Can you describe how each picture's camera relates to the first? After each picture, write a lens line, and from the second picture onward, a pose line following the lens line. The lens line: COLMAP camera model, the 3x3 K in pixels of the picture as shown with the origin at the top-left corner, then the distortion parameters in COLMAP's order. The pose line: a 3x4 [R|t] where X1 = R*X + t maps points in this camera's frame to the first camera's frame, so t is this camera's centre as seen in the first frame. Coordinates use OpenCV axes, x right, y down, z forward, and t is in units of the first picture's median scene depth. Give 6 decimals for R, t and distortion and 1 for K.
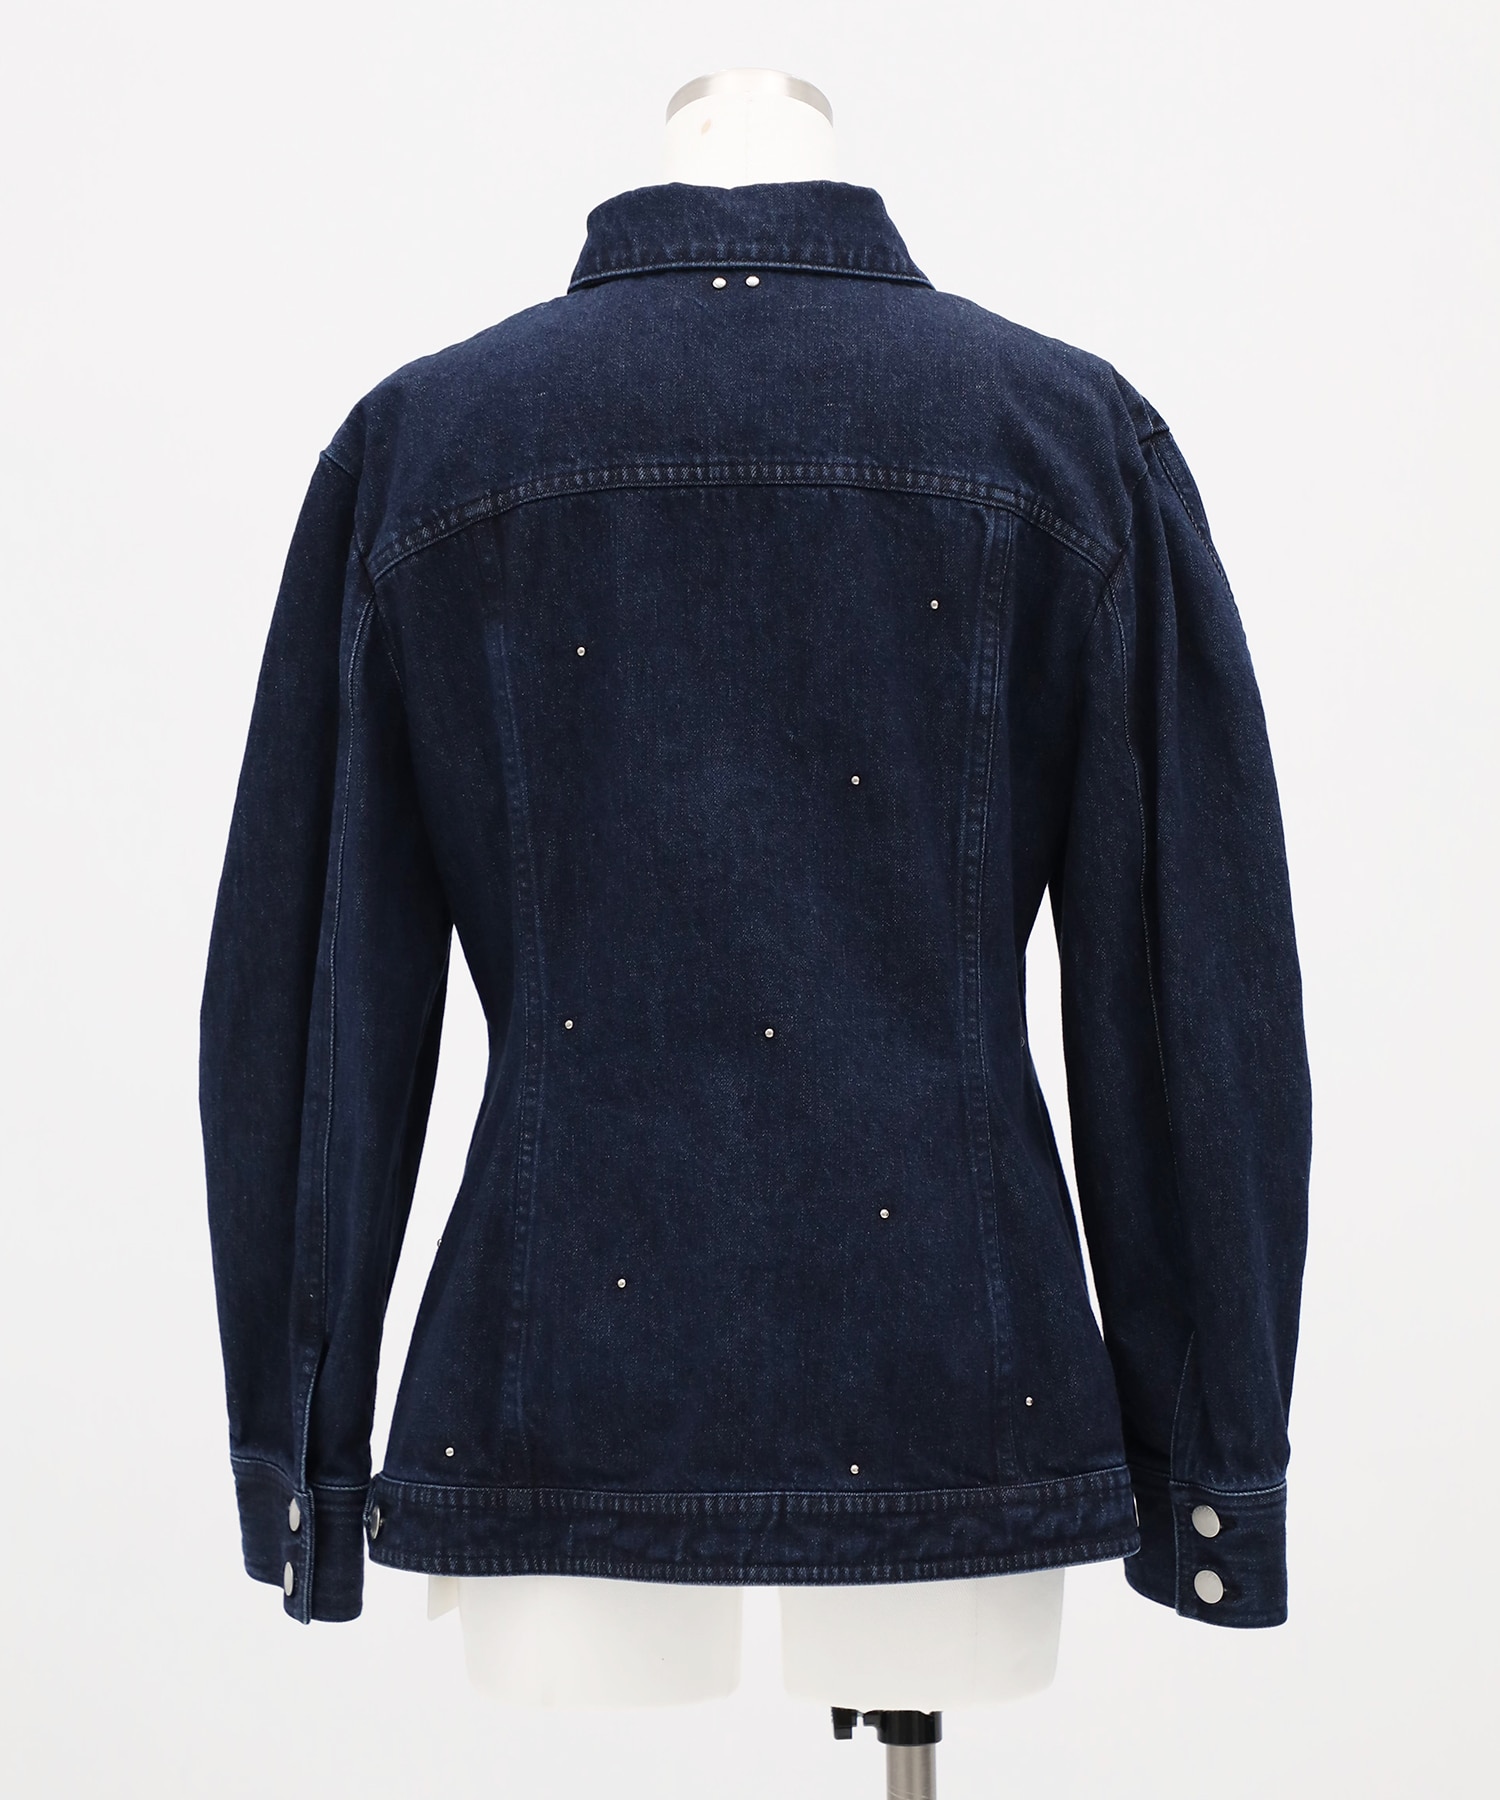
lens RADIAL K [[3420.0, 0, 750.0], [0, 3420.0, 900.0], [0, 0, 1]] dist [-0.015173, -0.137892]
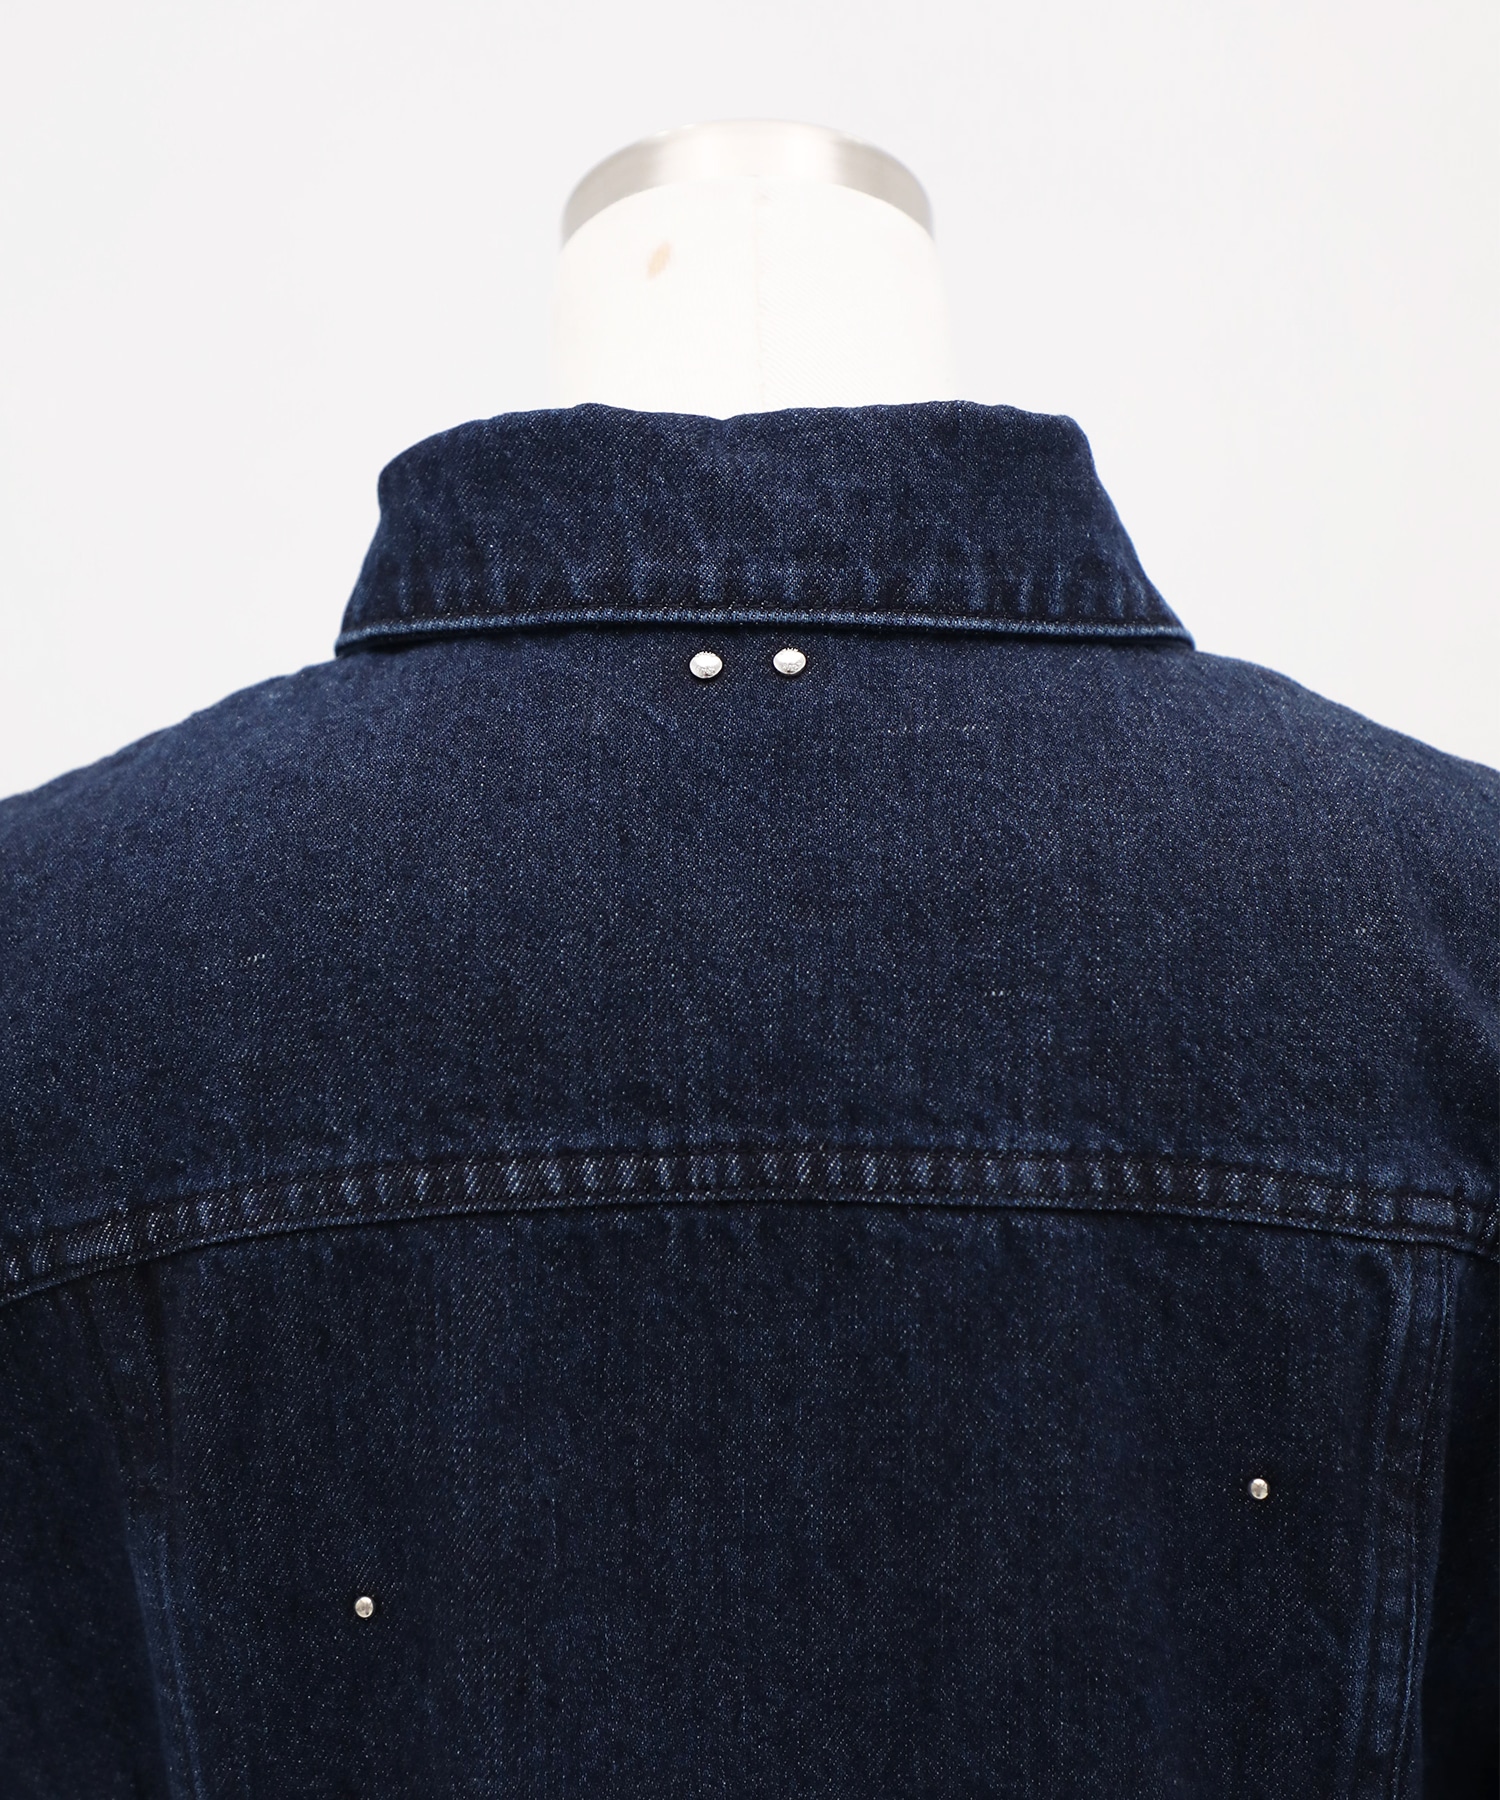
lens RADIAL K [[2801.6, 0, 750.0], [0, 2801.6, 900.0], [0, 0, 1]] dist [0.032943, 0.039521]
pose [[0.998588, -0.008137, 0.052491, -0.021364], [0.006712, 0.999606, 0.027267, -0.163352], [-0.052693, -0.026877, 0.998249, 0.678575]]
